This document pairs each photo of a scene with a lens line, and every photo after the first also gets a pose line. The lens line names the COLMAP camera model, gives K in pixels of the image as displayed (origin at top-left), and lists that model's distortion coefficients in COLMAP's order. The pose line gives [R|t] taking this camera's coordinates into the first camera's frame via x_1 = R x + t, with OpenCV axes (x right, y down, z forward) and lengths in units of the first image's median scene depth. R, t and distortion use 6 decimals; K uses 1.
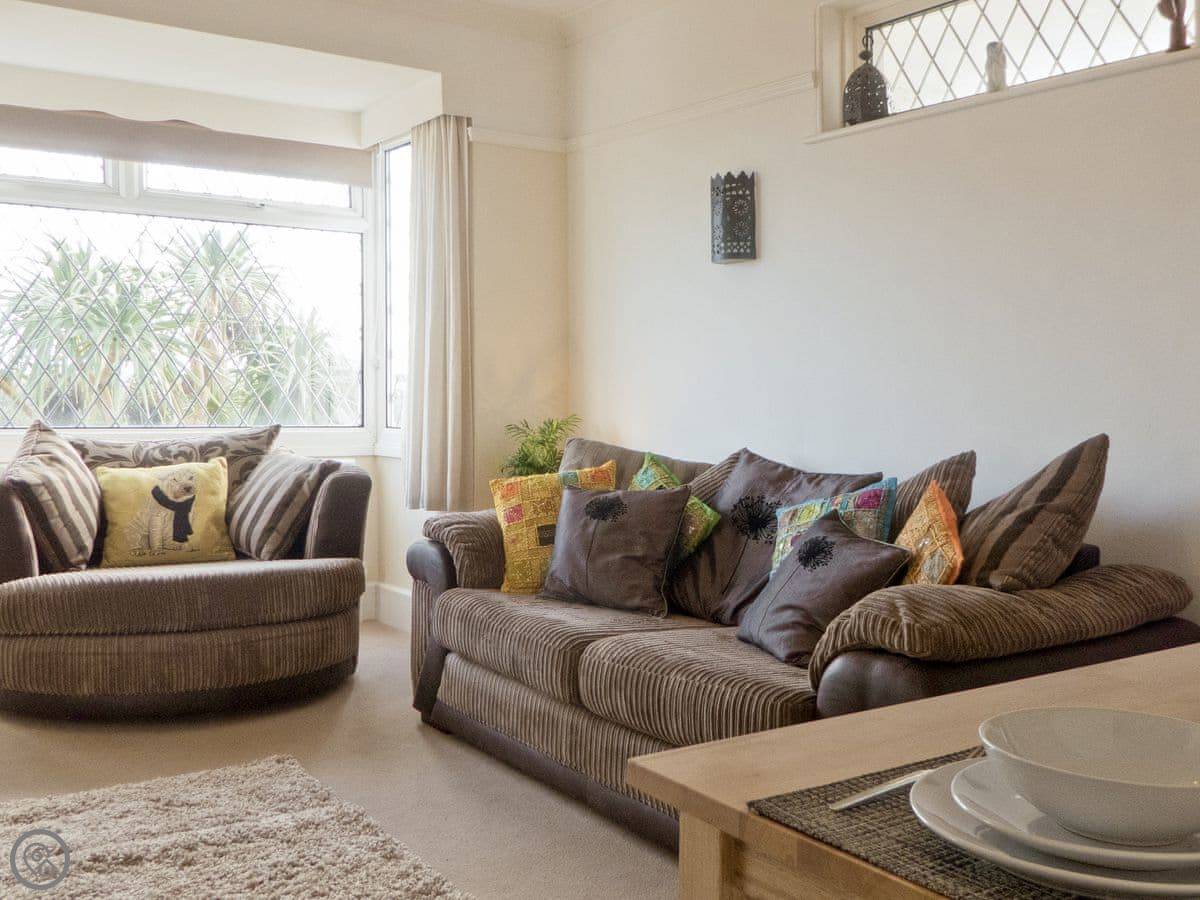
lens RADIAL K [[1124.5, 0, 598.4], [0, 1124.5, 448.6], [0, 0, 1]] dist [-0.021001, 0.000000]
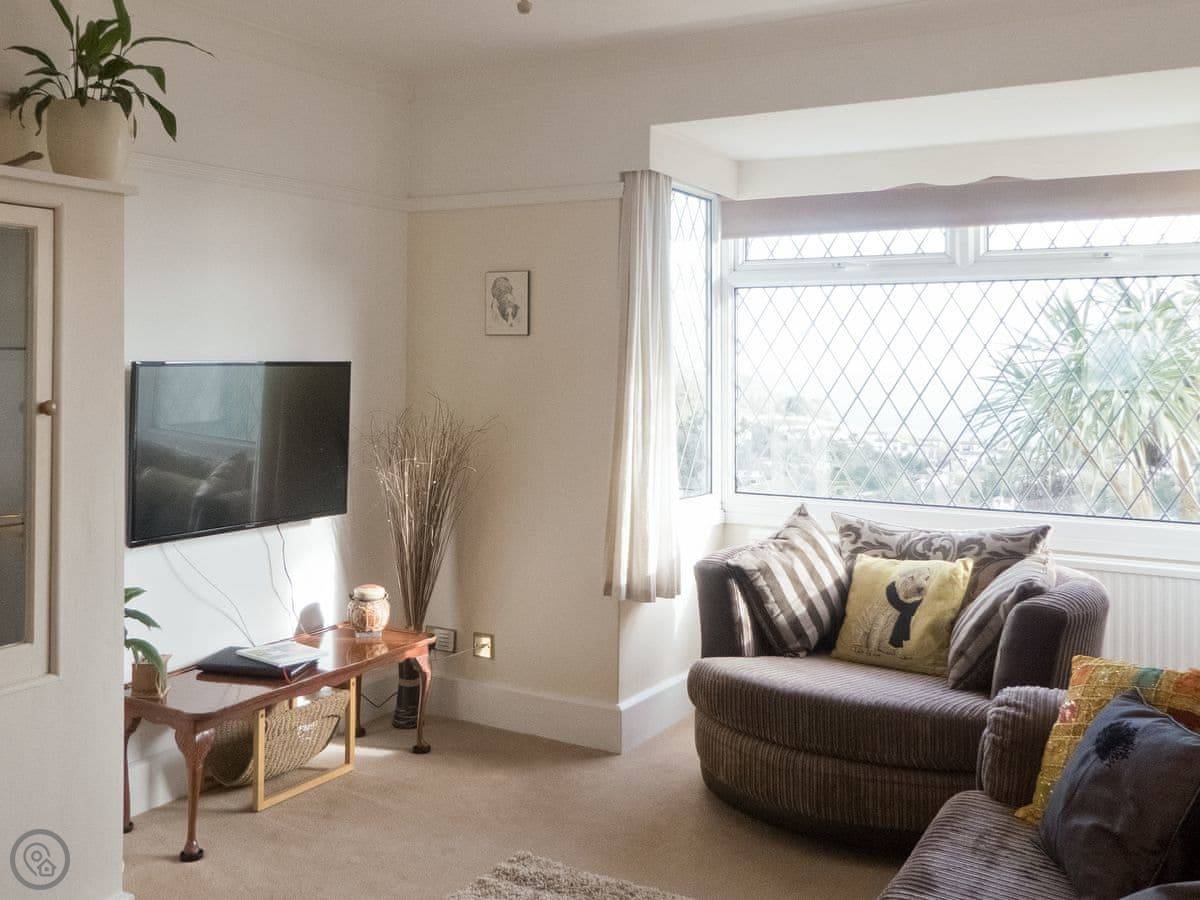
lens RADIAL K [[1124.5, 0, 599.1], [0, 1124.5, 452.2], [0, 0, 1]] dist [-0.021001, 0.000000]
pose [[0.445884, 0.041430, -0.894132, 0.342399], [-0.046325, 0.998658, 0.023173, -0.087481], [0.893891, 0.031088, 0.447204, 0.352964]]
